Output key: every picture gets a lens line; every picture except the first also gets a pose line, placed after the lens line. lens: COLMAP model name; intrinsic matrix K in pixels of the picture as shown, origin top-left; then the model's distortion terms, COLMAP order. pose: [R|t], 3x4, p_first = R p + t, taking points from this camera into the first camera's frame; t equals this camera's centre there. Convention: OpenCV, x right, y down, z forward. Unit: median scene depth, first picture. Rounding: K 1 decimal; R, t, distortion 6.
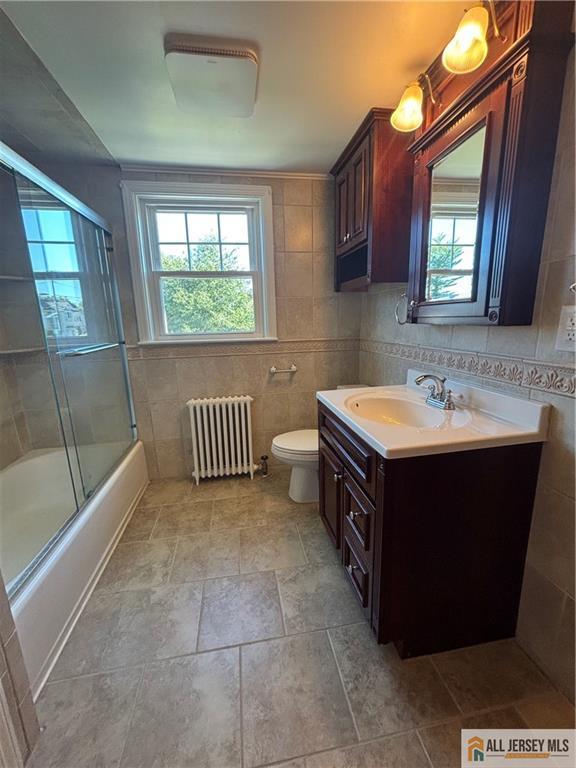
lens RADIAL K [[309.2, 0, 286.8], [0, 309.2, 381.7], [0, 0, 1]] dist [-0.000664, 0.001004]
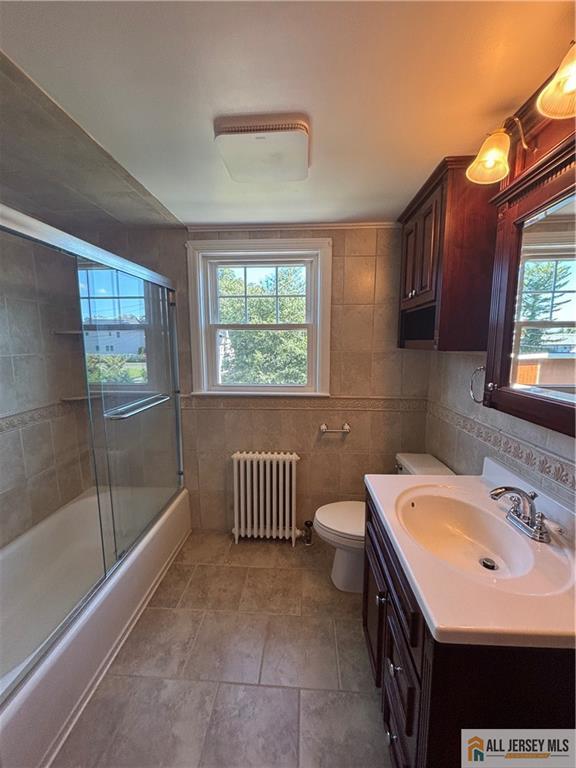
lens RADIAL K [[309.2, 0, 286.8], [0, 309.2, 381.7], [0, 0, 1]] dist [-0.000664, 0.001004]
pose [[0.974137, 0.054591, -0.219264, 0.049549], [-0.069972, 0.995558, -0.063001, -0.127140], [0.214851, 0.076714, 0.973629, 0.080402]]
